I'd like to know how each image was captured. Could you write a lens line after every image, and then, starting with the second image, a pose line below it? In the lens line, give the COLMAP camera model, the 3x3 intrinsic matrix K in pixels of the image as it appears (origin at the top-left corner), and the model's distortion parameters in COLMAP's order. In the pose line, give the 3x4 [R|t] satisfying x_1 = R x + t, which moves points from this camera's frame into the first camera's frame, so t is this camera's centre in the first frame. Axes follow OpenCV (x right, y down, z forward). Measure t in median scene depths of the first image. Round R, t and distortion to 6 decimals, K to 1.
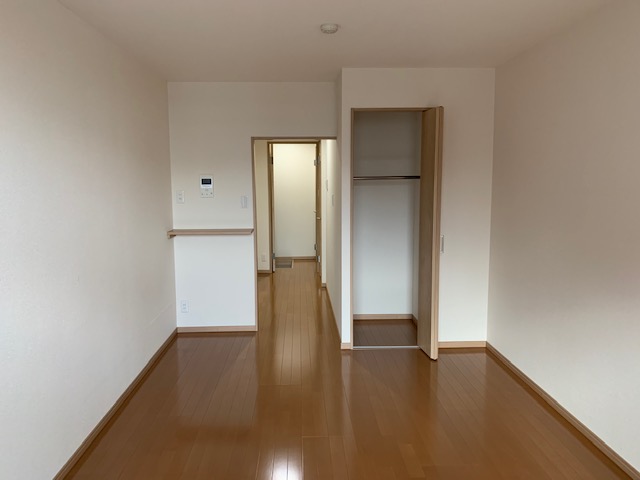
lens RADIAL K [[491.1, 0, 320.0], [0, 491.1, 239.0], [0, 0, 1]] dist [0.034891, -0.036292]
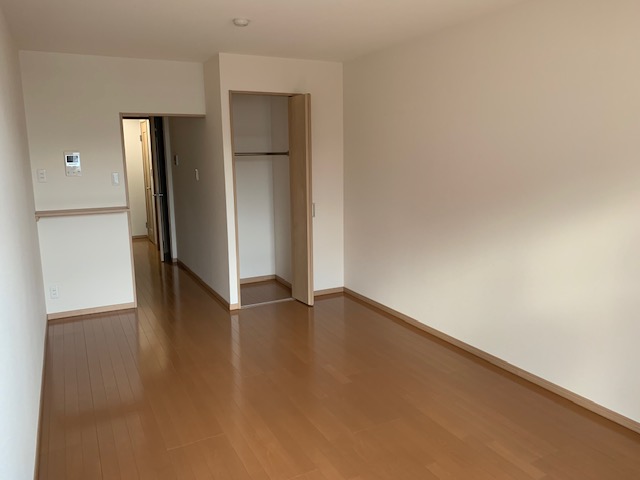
lens RADIAL K [[491.1, 0, 318.9], [0, 491.1, 240.4], [0, 0, 1]] dist [0.034891, -0.036292]
pose [[0.897958, -0.082812, 0.432218, -0.245447], [0.061308, 0.996098, 0.063481, 0.008858], [-0.435789, -0.030505, 0.899532, -0.081667]]
